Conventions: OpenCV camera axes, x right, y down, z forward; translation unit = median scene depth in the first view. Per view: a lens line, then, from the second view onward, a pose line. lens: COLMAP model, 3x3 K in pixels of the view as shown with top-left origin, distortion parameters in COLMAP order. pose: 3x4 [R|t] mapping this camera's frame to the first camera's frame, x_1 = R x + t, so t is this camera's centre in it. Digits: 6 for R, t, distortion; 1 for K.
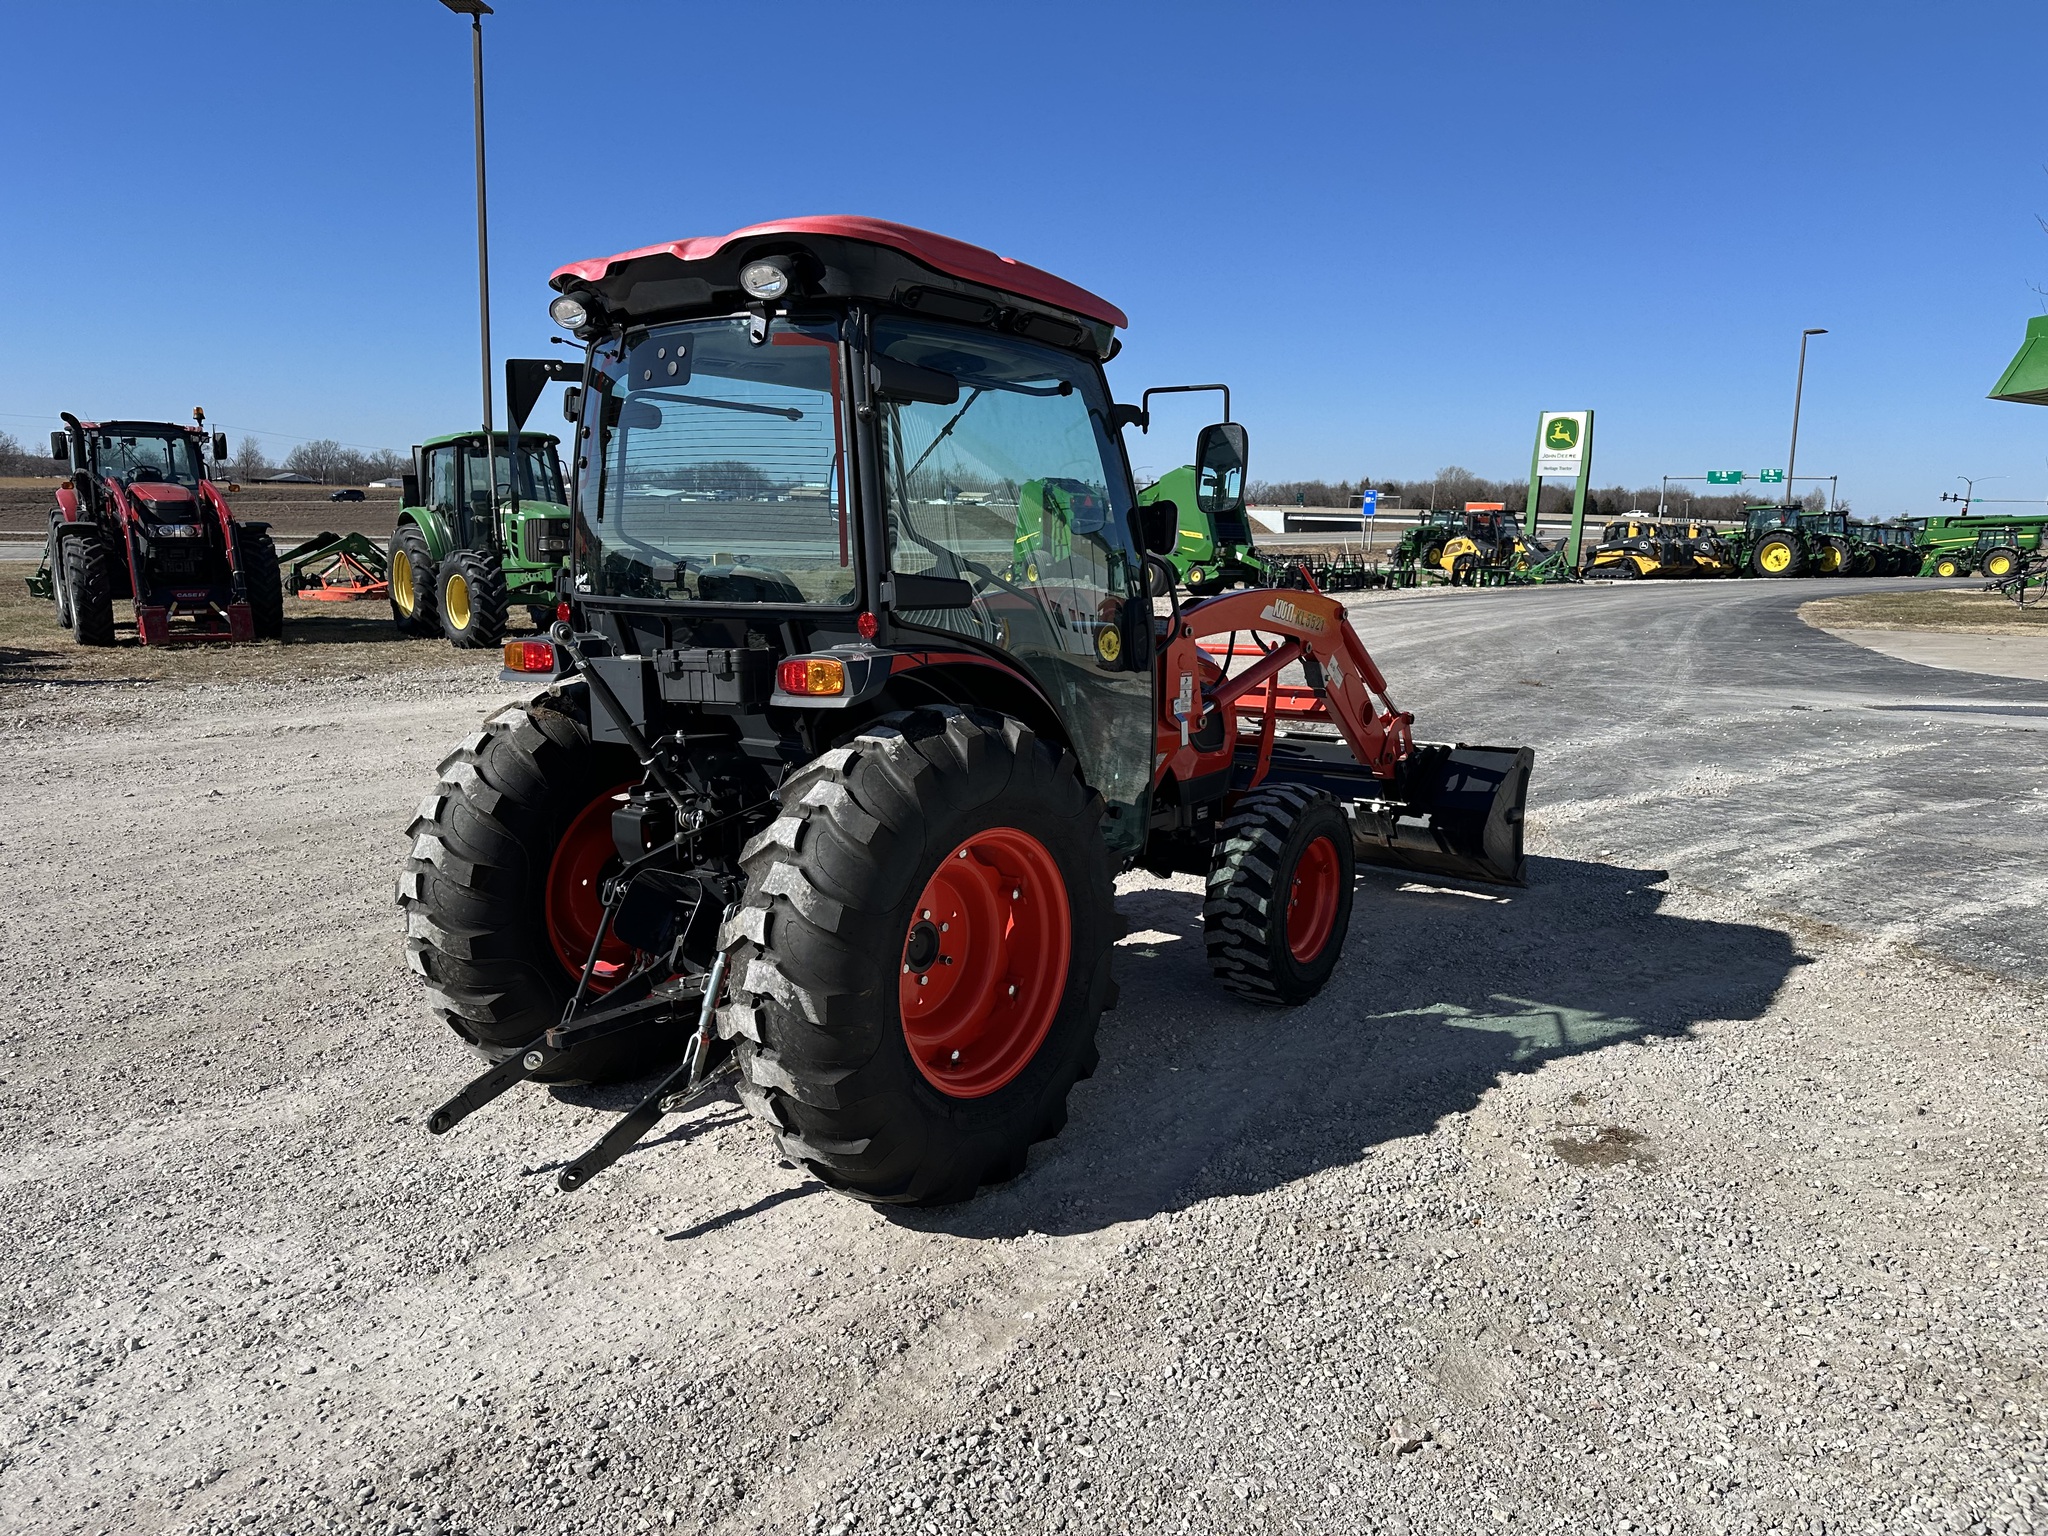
lens RADIAL K [[1408.5, 0, 1022.1], [0, 1408.5, 780.1], [0, 0, 1]] dist [0.149604, -0.261154]
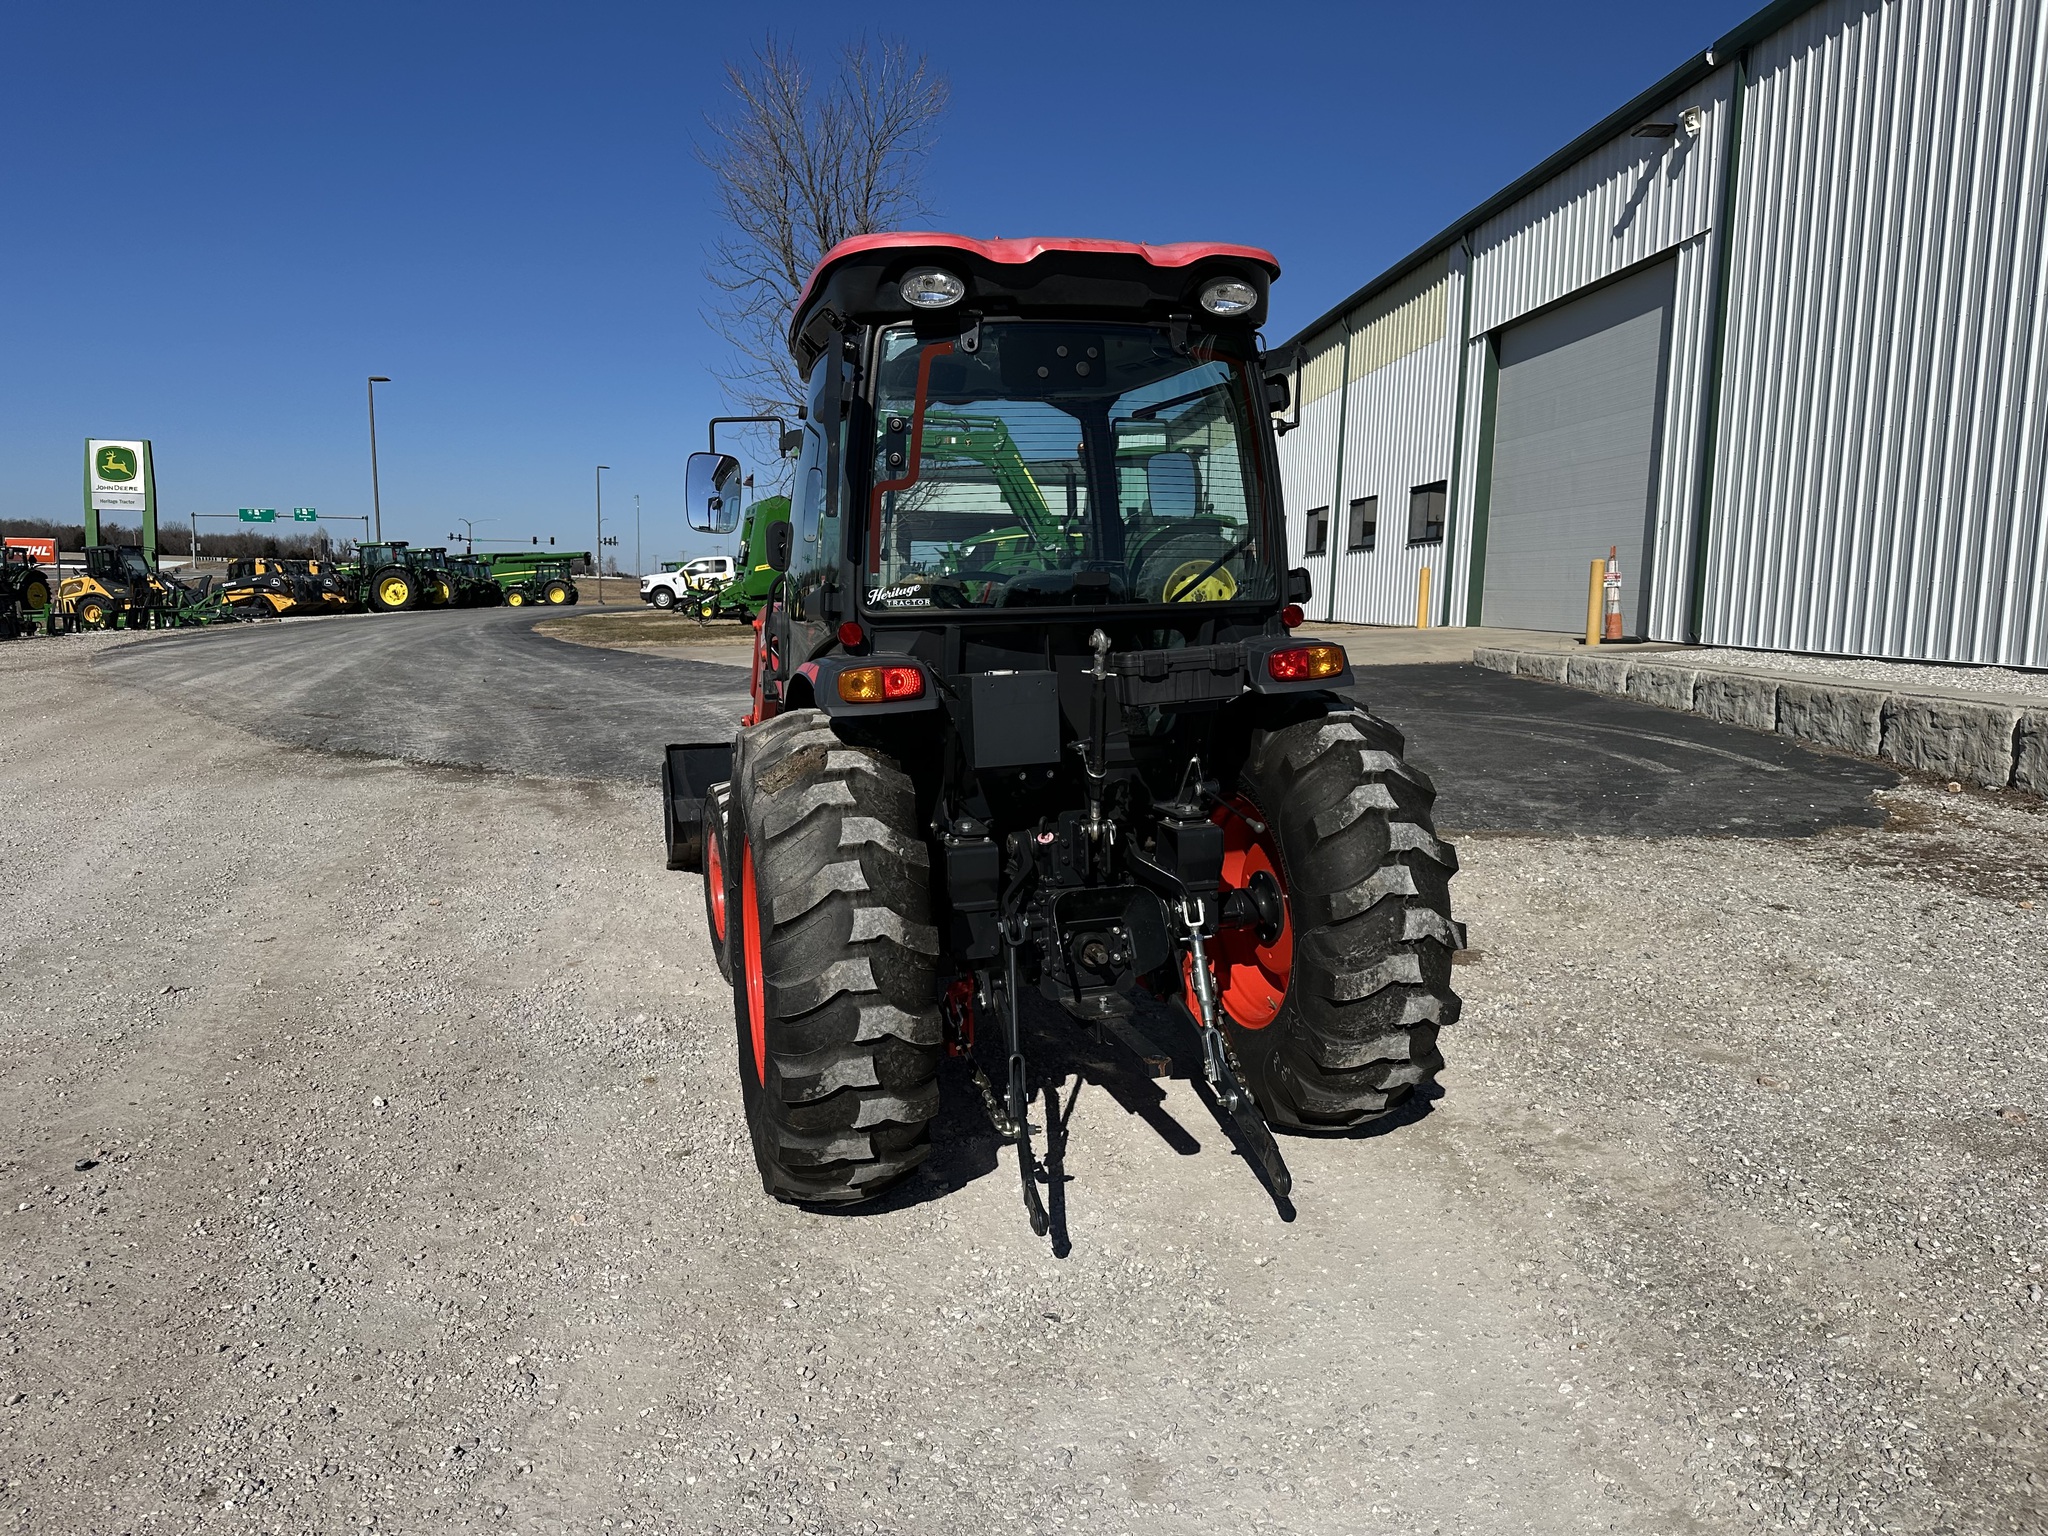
lens RADIAL K [[1427.5, 0, 1014.7], [0, 1427.5, 760.1], [0, 0, 1]] dist [0.093876, -0.158661]
pose [[0.588846, -0.116640, 0.799785, -0.785238], [0.148989, 0.988239, 0.034430, -0.046906], [-0.794395, 0.098885, 0.599298, 0.346622]]
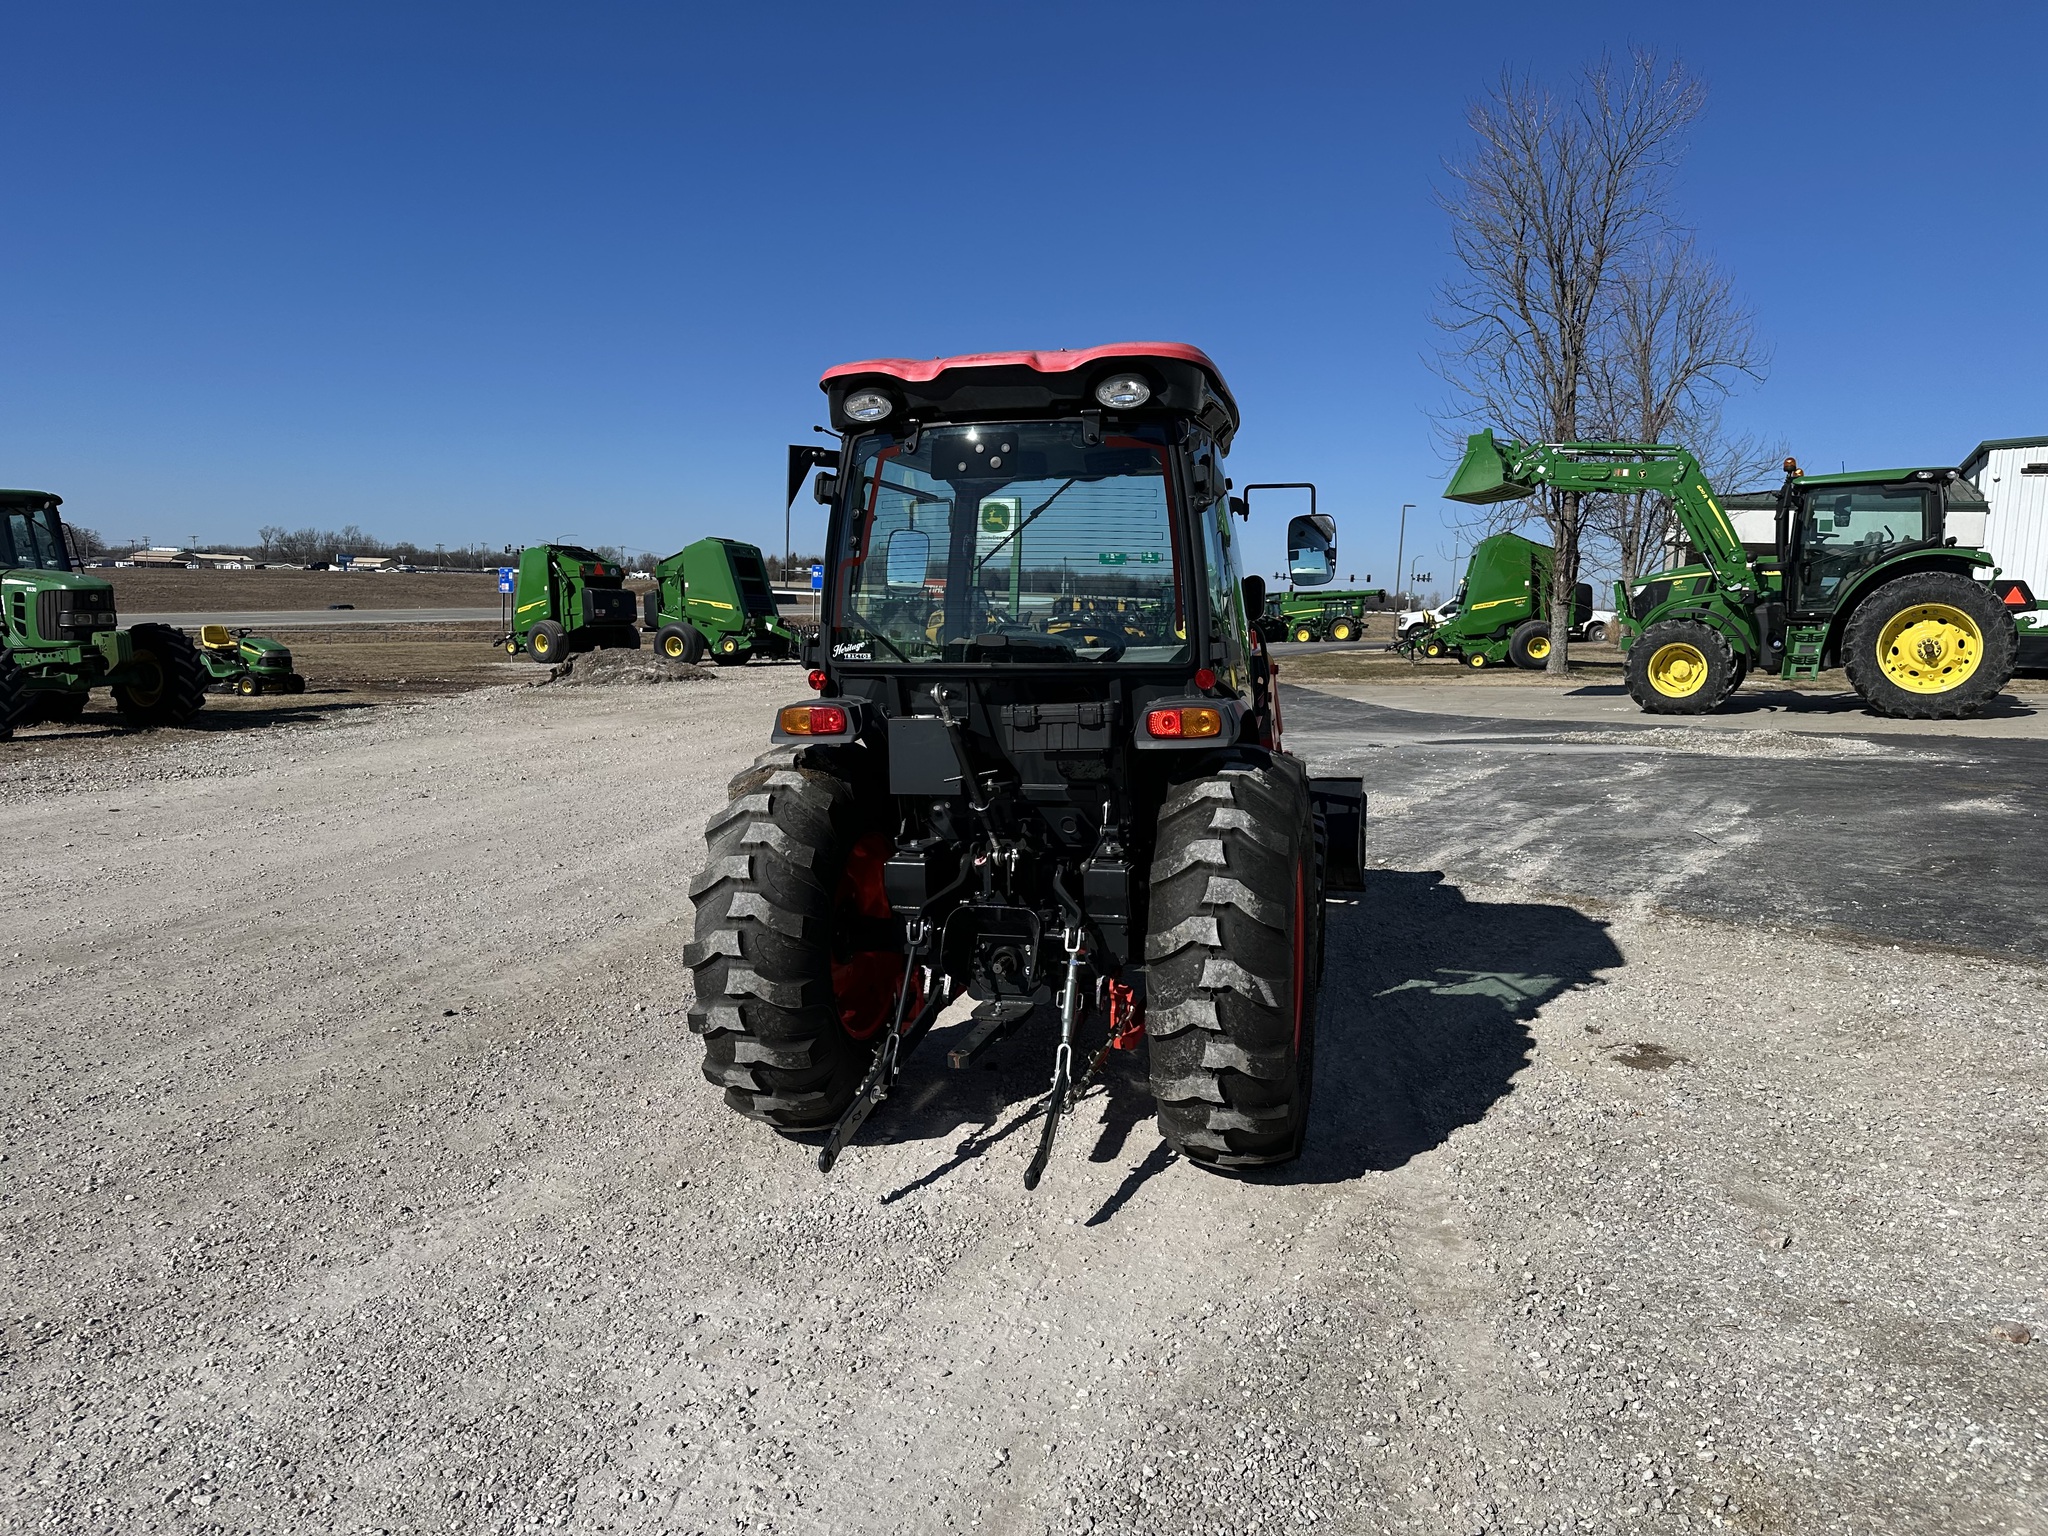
lens RADIAL K [[1427.5, 0, 1014.7], [0, 1427.5, 760.1], [0, 0, 1]] dist [0.093876, -0.158661]
pose [[0.926558, -0.042880, 0.373700, -0.483910], [0.066704, 0.996466, -0.051048, 0.006765], [-0.370191, 0.072226, 0.926144, -0.035293]]
